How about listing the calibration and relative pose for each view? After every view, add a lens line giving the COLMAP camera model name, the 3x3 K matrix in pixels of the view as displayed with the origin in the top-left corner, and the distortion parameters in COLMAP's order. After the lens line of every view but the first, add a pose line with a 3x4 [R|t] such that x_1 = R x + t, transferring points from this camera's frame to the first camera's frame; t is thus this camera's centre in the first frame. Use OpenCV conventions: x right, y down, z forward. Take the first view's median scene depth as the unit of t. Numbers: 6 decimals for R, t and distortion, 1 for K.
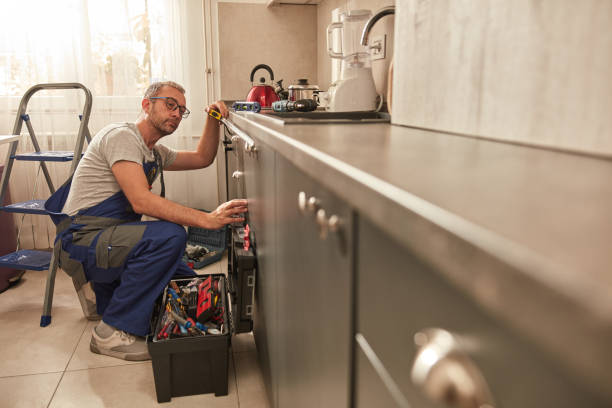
lens RADIAL K [[483.7, 0, 306.0], [0, 483.7, 204.0], [0, 0, 1]] dist [-0.004374, -0.001648]
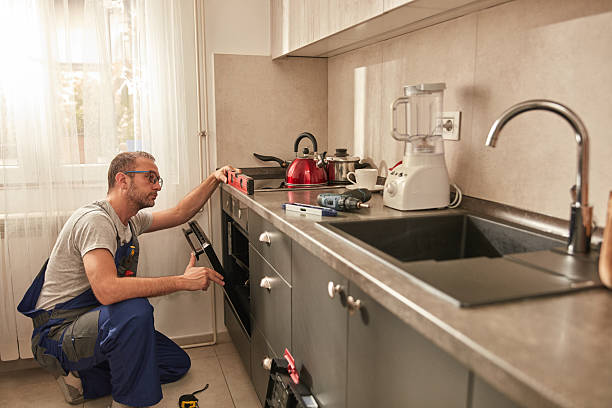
lens RADIAL K [[489.1, 0, 295.4], [0, 489.1, 193.7], [0, 0, 1]] dist [0.007280, 0.001972]
pose [[0.995150, -0.014433, 0.097308, -0.177175], [0.021585, 0.997109, -0.072852, -0.151285], [-0.095976, 0.074599, 0.992584, 0.215177]]
